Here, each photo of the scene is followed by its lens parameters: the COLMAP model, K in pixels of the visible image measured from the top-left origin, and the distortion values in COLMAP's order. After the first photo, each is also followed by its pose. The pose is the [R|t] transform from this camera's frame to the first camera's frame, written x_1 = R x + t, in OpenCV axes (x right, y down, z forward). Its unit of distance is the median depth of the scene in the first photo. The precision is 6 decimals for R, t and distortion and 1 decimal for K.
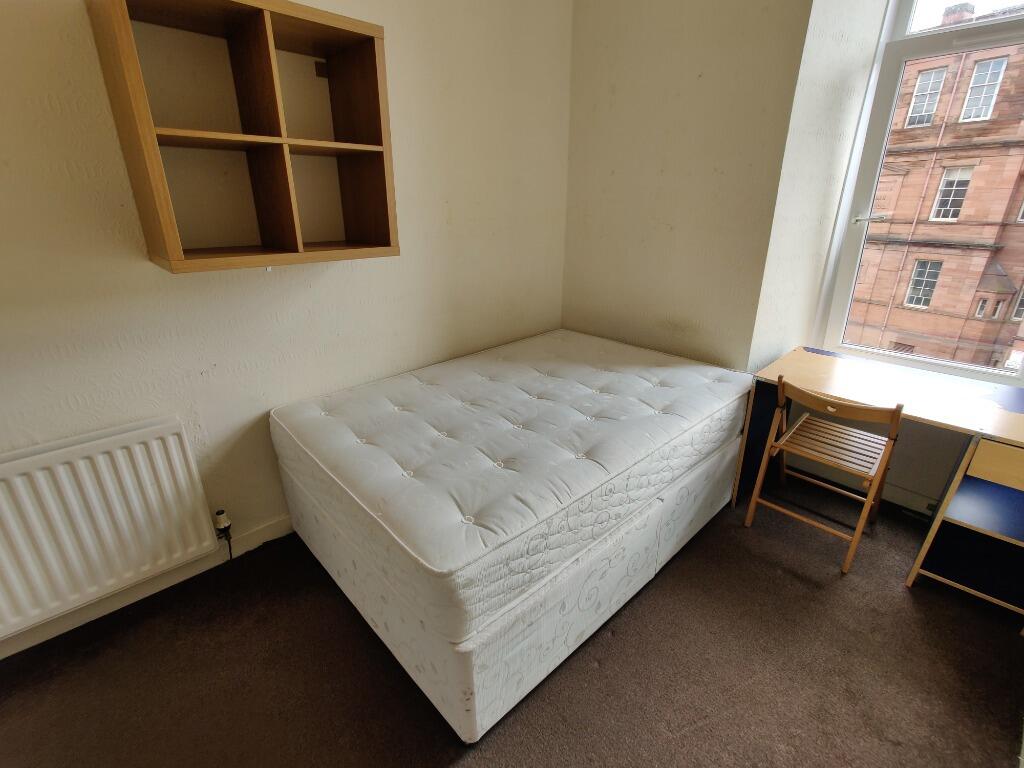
lens RADIAL K [[473.5, 0, 513.1], [0, 473.5, 382.5], [0, 0, 1]] dist [0.001804, 0.000295]
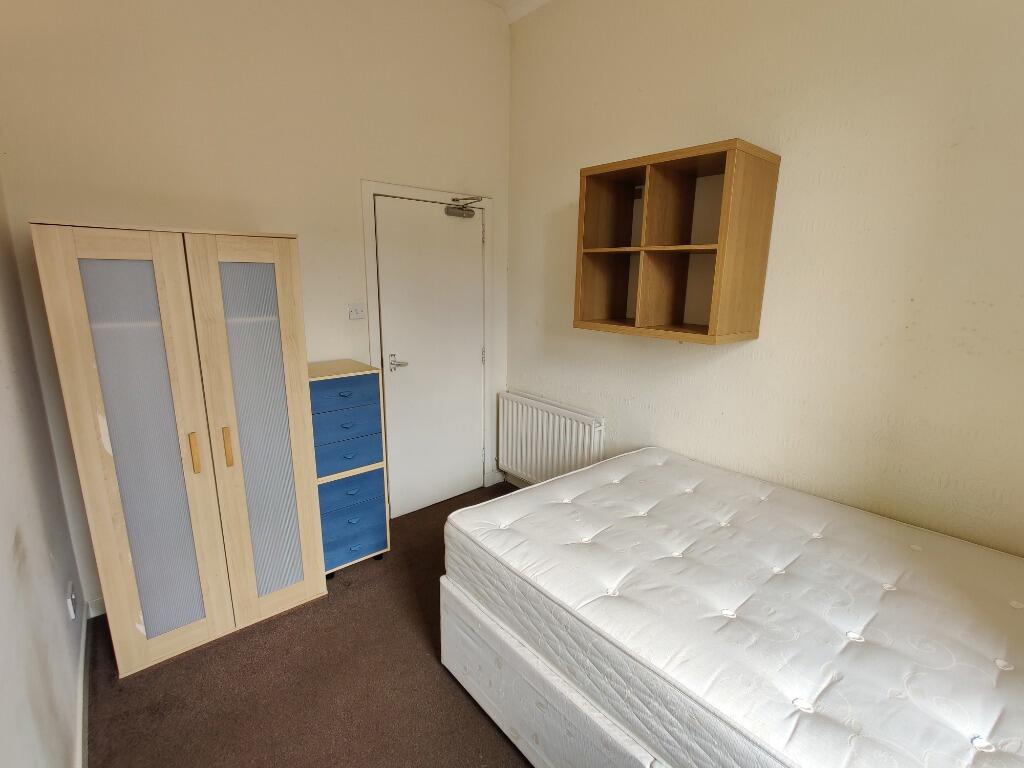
lens RADIAL K [[473.5, 0, 514.8], [0, 473.5, 383.4], [0, 0, 1]] dist [0.001804, 0.000295]
pose [[-0.034186, 0.220660, -0.974751, 0.873069], [-0.374650, 0.901369, 0.217188, -0.288015], [0.926536, 0.372615, 0.051856, 0.664750]]
